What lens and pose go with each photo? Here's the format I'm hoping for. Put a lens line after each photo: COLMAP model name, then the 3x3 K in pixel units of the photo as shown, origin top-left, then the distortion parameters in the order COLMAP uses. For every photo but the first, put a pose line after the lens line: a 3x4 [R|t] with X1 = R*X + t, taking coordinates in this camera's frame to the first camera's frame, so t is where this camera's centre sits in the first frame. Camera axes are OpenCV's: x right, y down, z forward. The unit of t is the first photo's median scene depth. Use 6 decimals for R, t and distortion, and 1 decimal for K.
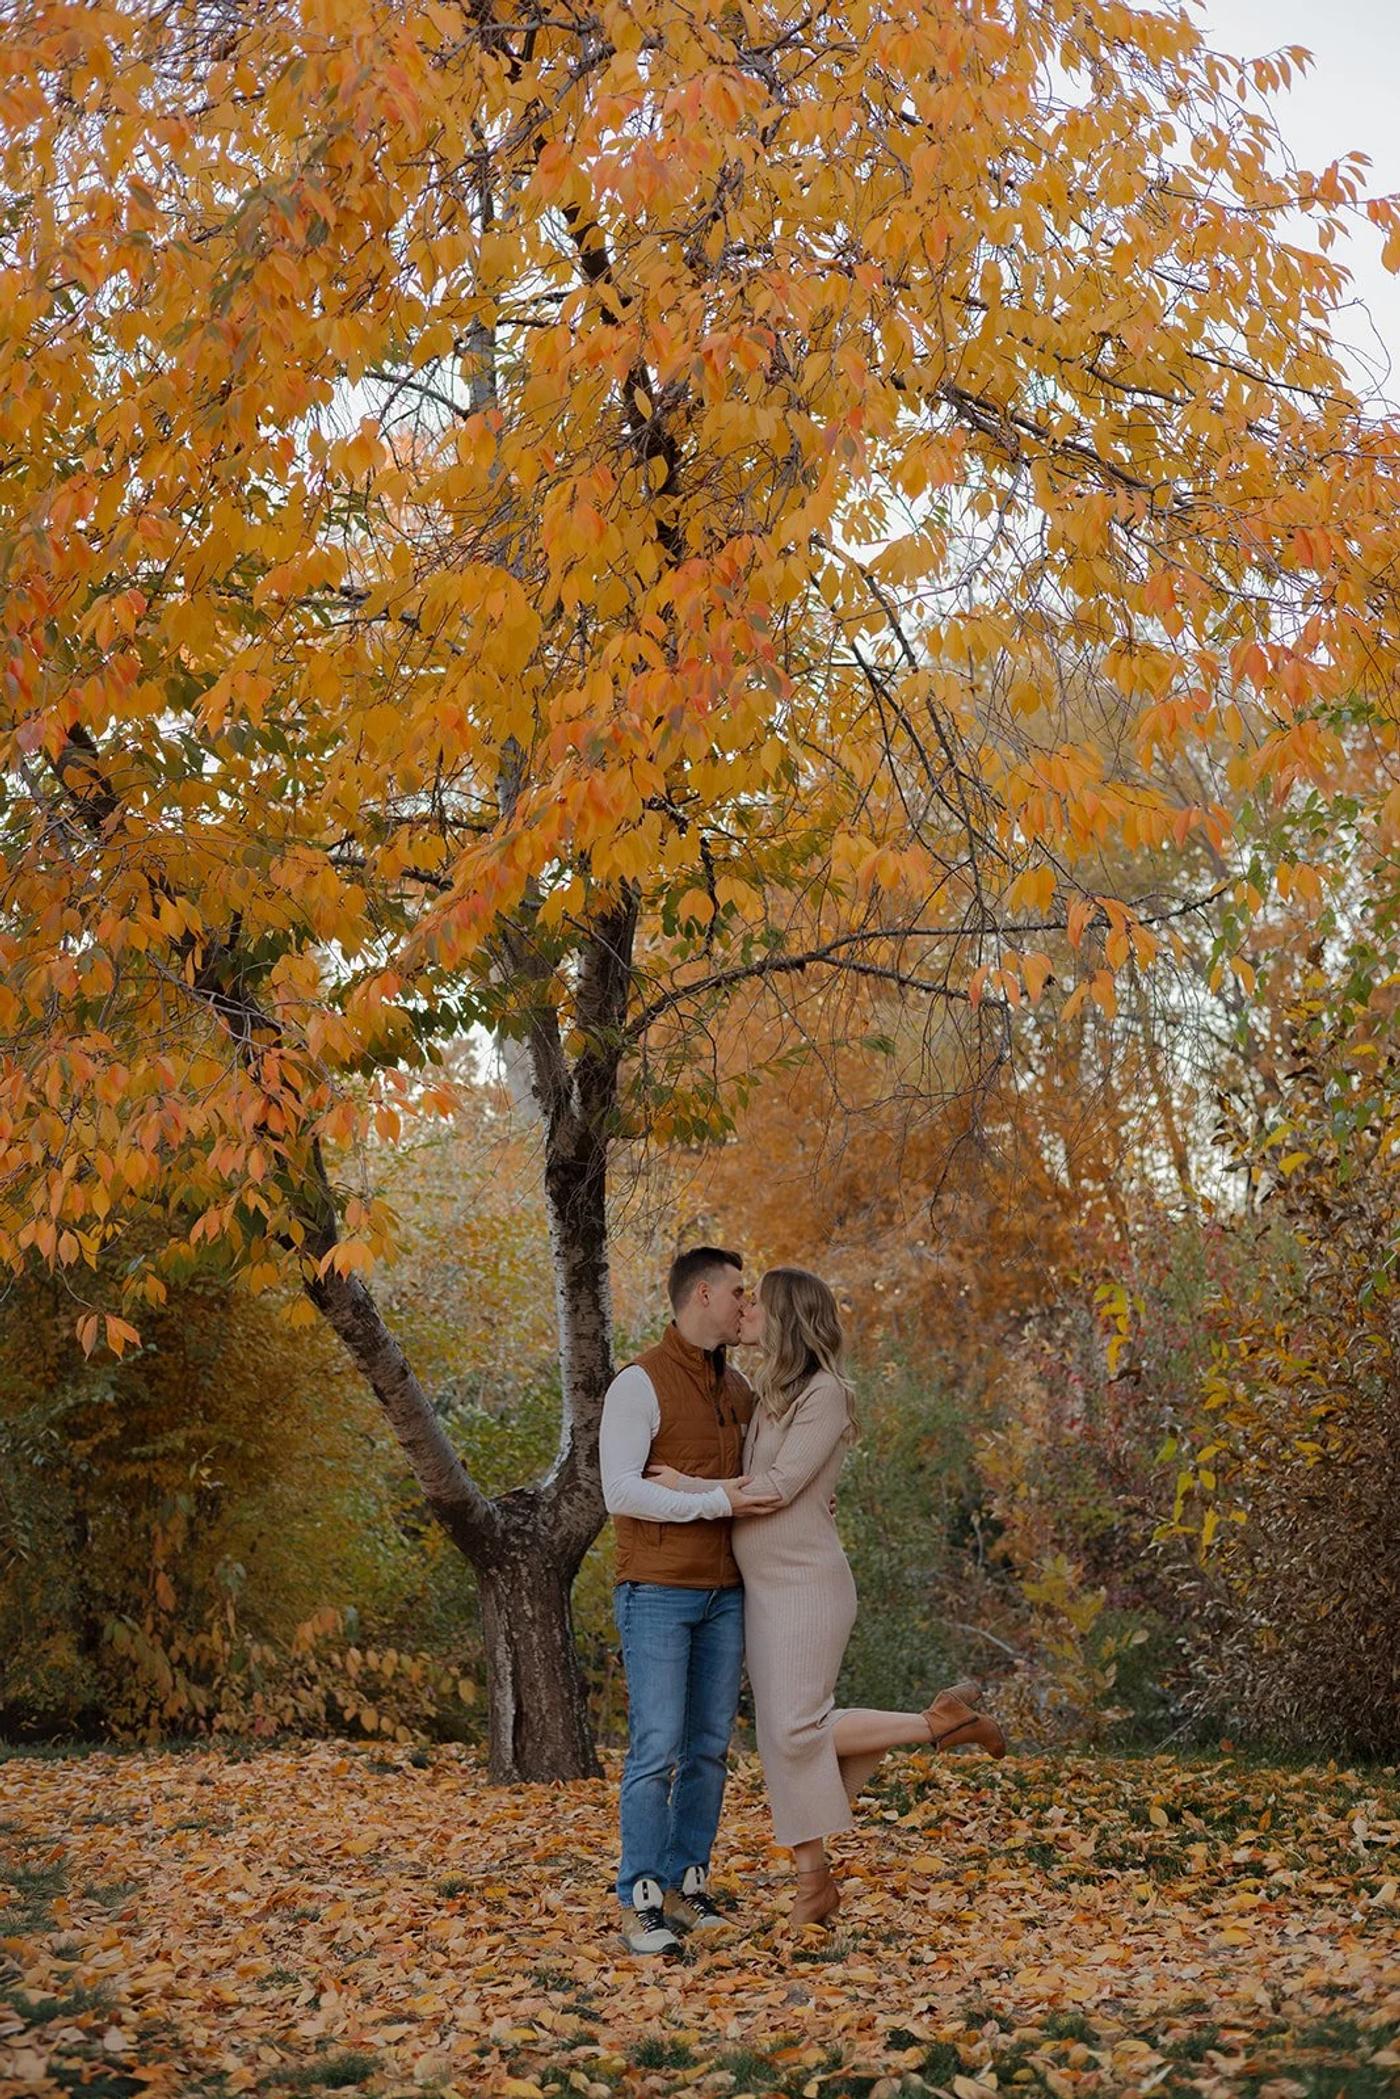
lens RADIAL K [[3039.1, 0, 702.9], [0, 3039.1, 1050.6], [0, 0, 1]] dist [0.031089, 0.000000]
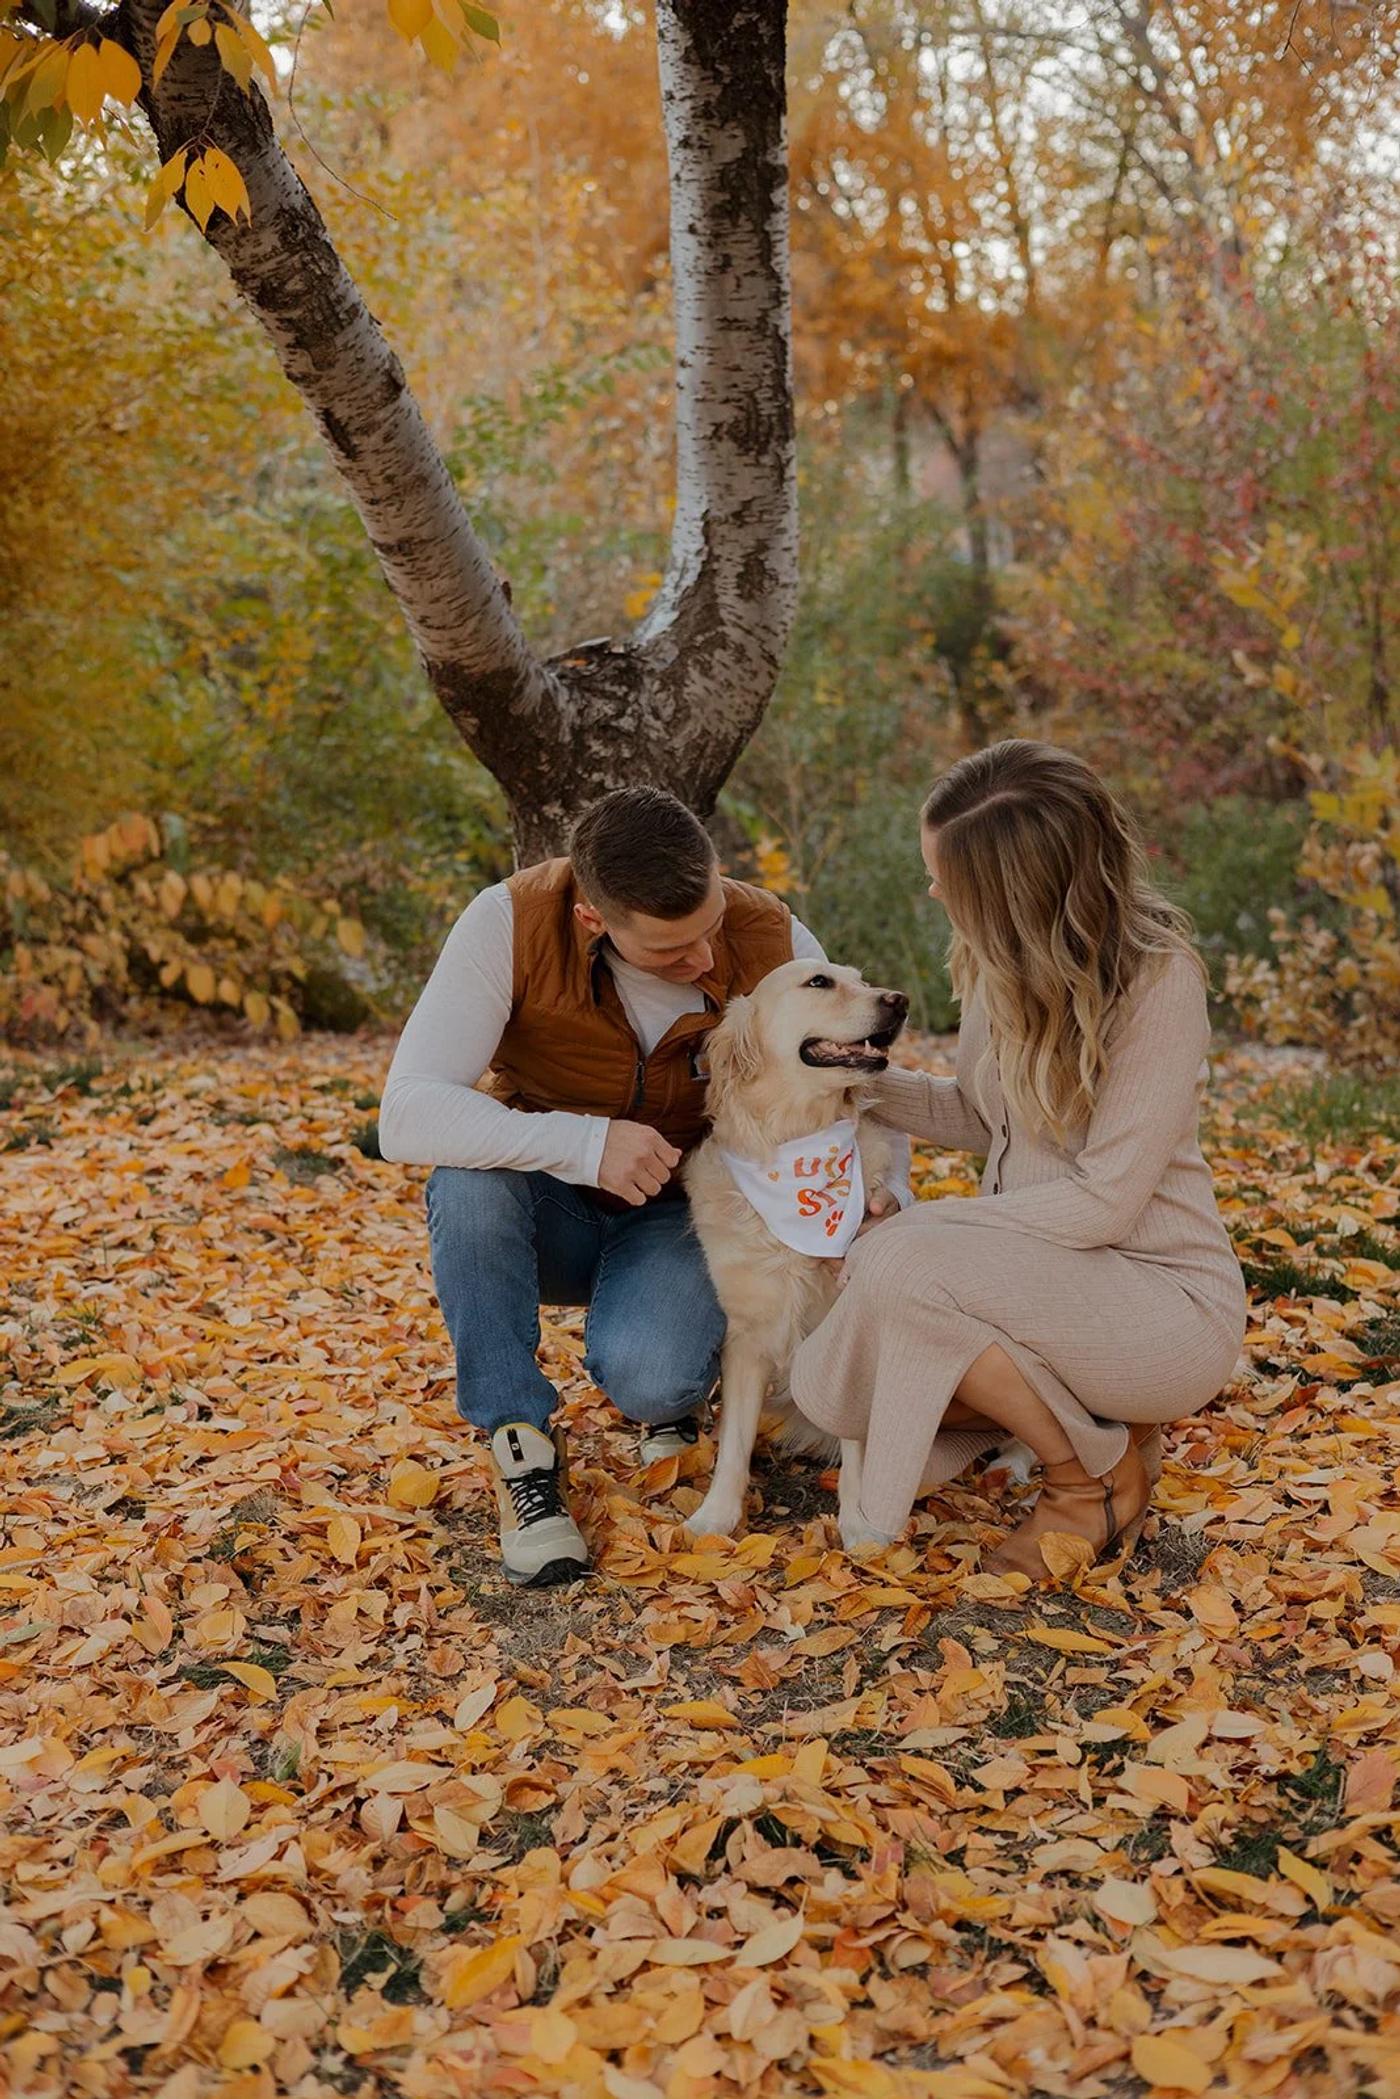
lens RADIAL K [[3039.1, 0, 698.6], [0, 3039.1, 1052.6], [0, 0, 1]] dist [0.031089, 0.000000]
pose [[0.995104, -0.003172, 0.098787, -0.092607], [-0.025280, 0.958072, 0.285410, 0.067168], [-0.095550, -0.286510, 0.953301, 0.512048]]
